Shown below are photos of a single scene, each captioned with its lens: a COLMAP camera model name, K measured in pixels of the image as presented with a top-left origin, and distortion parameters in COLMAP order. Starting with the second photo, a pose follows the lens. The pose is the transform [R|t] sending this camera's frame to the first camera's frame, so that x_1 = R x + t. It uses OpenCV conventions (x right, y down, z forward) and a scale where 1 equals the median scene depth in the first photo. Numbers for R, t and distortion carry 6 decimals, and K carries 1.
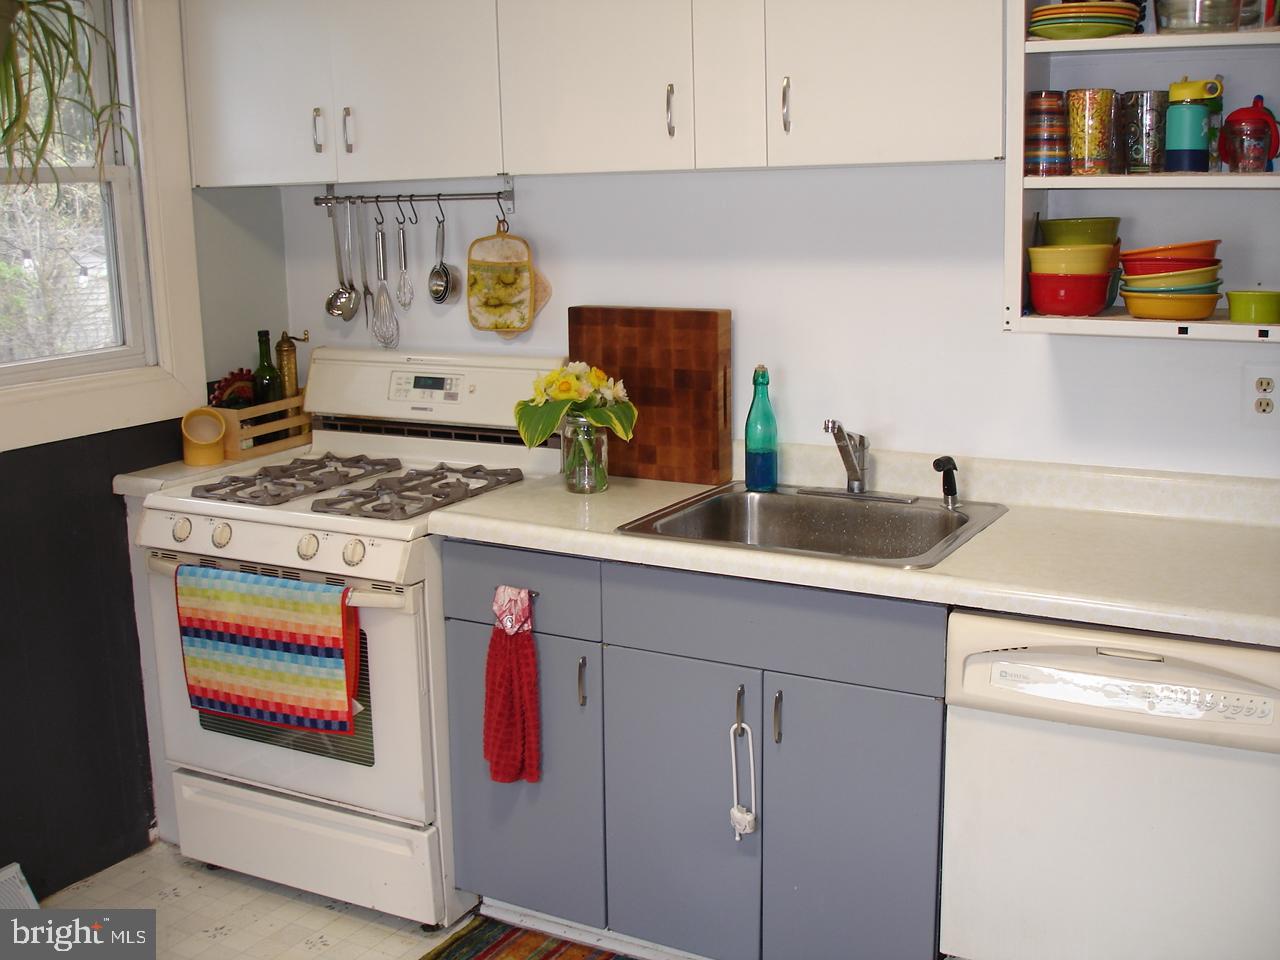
lens RADIAL K [[1423.1, 0, 642.6], [0, 1423.1, 487.0], [0, 0, 1]] dist [-0.108490, 0.000000]
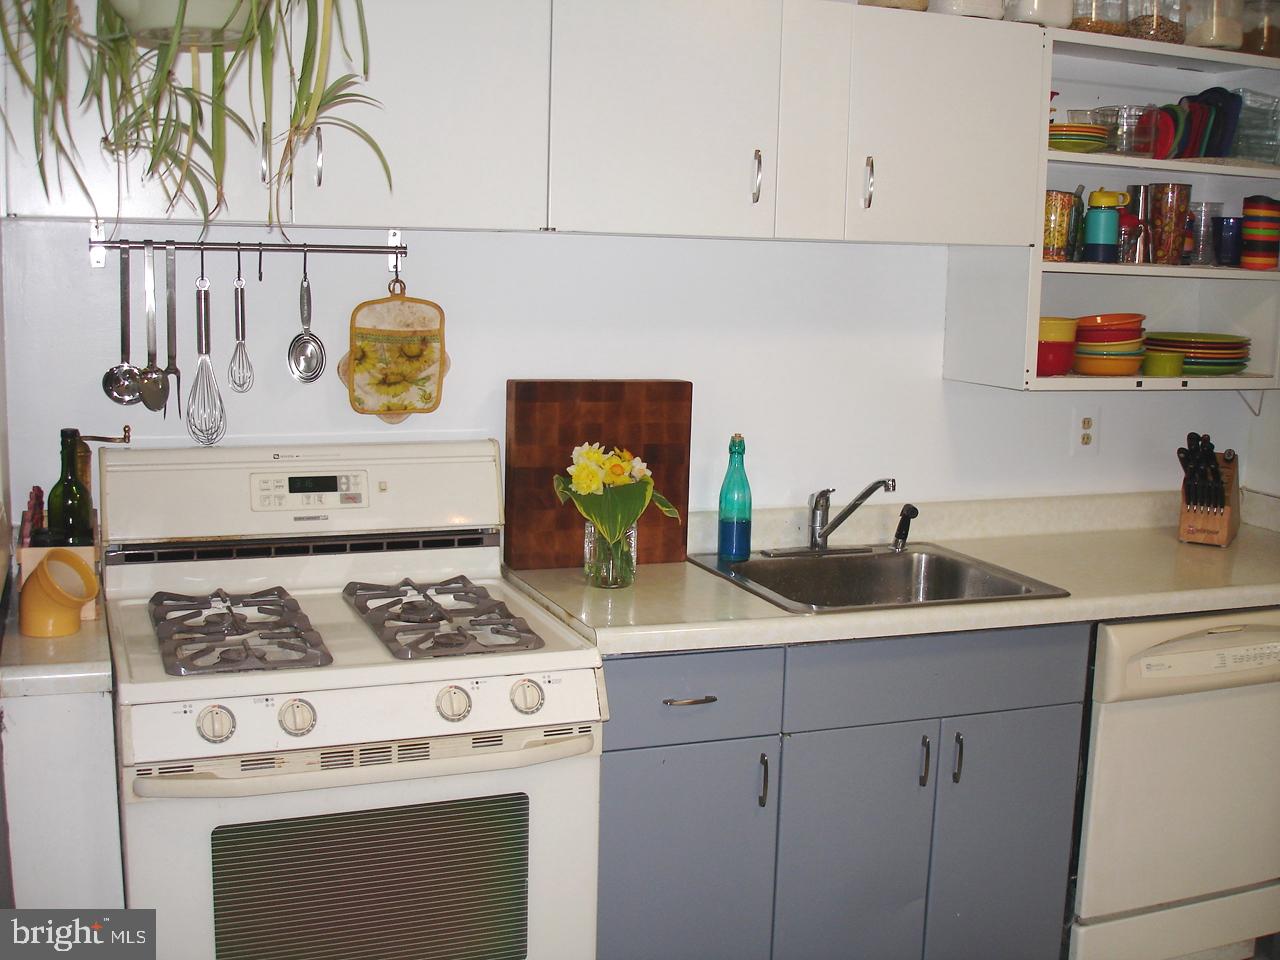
lens RADIAL K [[1423.1, 0, 641.7], [0, 1423.1, 478.0], [0, 0, 1]] dist [-0.108490, 0.000000]
pose [[0.629965, -0.079010, 0.772594, -0.657909], [0.118278, 0.992967, 0.005103, -0.061304], [-0.767564, 0.088166, 0.634880, 0.378364]]
